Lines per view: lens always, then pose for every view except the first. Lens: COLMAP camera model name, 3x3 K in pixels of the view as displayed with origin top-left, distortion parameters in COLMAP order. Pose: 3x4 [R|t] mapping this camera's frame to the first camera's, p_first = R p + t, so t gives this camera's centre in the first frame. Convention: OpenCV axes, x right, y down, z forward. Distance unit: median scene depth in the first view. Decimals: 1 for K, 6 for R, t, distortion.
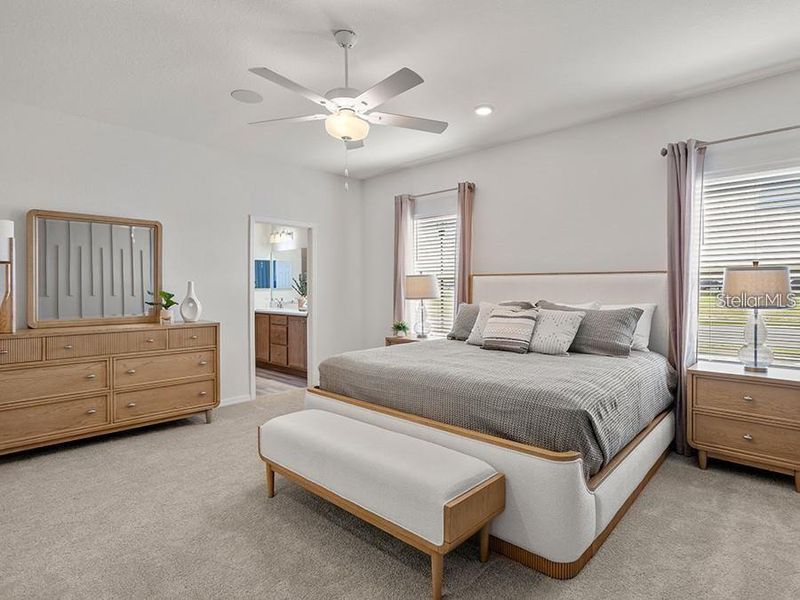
lens RADIAL K [[500.5, 0, 402.6], [0, 500.5, 281.4], [0, 0, 1]] dist [-0.002284, -0.000804]
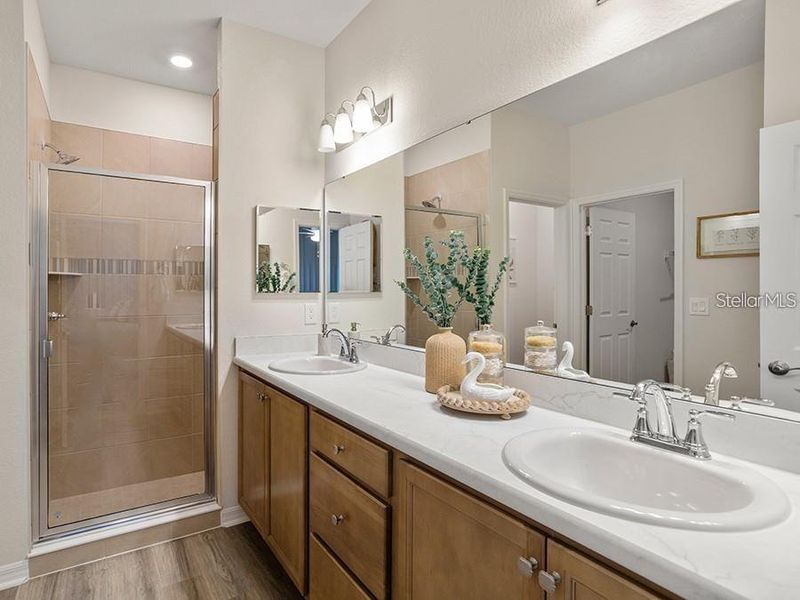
lens RADIAL K [[445.2, 0, 400.0], [0, 445.2, 300.0], [0, 0, 1]] dist [-0.005104, -0.000613]
pose [[0.992786, 0.015034, -0.118950, -0.181591], [-0.011694, 0.999519, 0.028731, 0.008511], [0.119325, -0.027133, 0.992484, 0.733060]]
